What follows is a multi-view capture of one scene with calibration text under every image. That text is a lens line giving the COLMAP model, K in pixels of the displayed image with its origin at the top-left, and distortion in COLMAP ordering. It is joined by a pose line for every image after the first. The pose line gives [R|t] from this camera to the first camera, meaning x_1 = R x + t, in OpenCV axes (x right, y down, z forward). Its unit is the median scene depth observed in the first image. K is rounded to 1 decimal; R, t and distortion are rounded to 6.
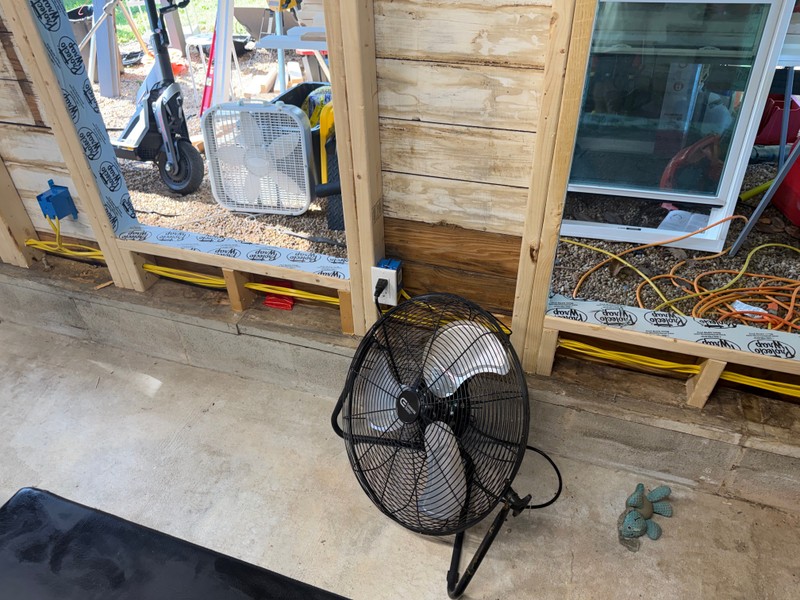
lens RADIAL K [[570.3, 0, 400.4], [0, 570.3, 292.1], [0, 0, 1]] dist [0.000881, -0.005321]
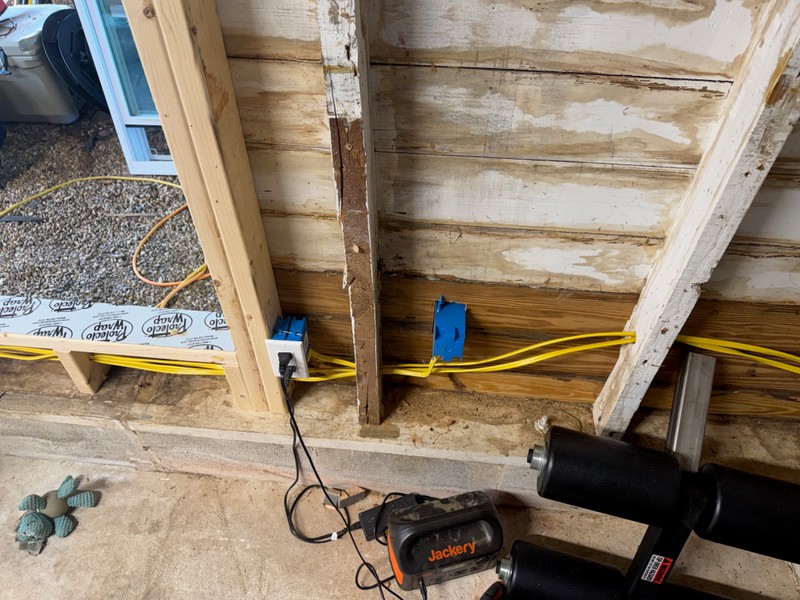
lens RADIAL K [[570.3, 0, 399.9], [0, 570.3, 297.8], [0, 0, 1]] dist [0.000881, -0.005321]
pose [[0.976759, -0.142857, 0.159793, 0.894055], [0.112675, 0.976413, 0.184178, -0.059829], [-0.182336, -0.161893, 0.969817, 0.055358]]
